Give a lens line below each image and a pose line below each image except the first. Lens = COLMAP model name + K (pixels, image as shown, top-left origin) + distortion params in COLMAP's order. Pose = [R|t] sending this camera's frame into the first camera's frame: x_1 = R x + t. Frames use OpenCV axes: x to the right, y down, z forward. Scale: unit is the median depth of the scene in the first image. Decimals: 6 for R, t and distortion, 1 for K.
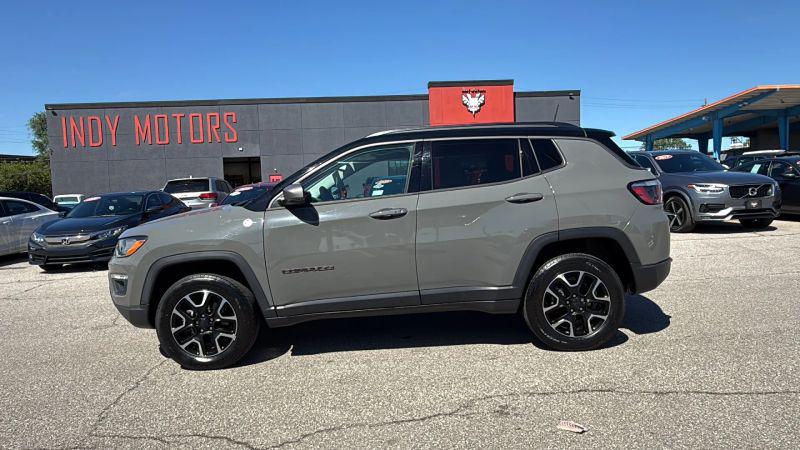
lens RADIAL K [[524.7, 0, 400.0], [0, 524.7, 225.0], [0, 0, 1]] dist [0.002694, -0.001332]
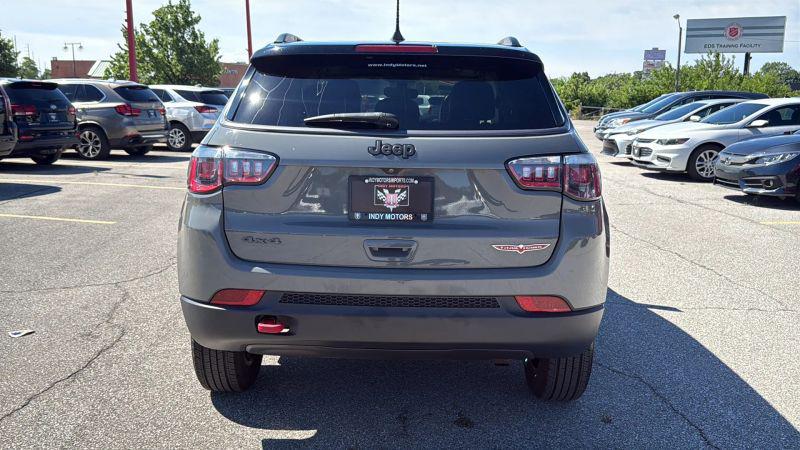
lens RADIAL K [[743.0, 0, 400.0], [0, 743.0, 225.0], [0, 0, 1]] dist [0.166361, -0.360518]
pose [[-0.010598, 0.214945, -0.976569, 0.449435], [-0.085608, 0.972843, 0.215054, -0.068677], [0.996273, 0.085881, 0.008091, 0.436904]]
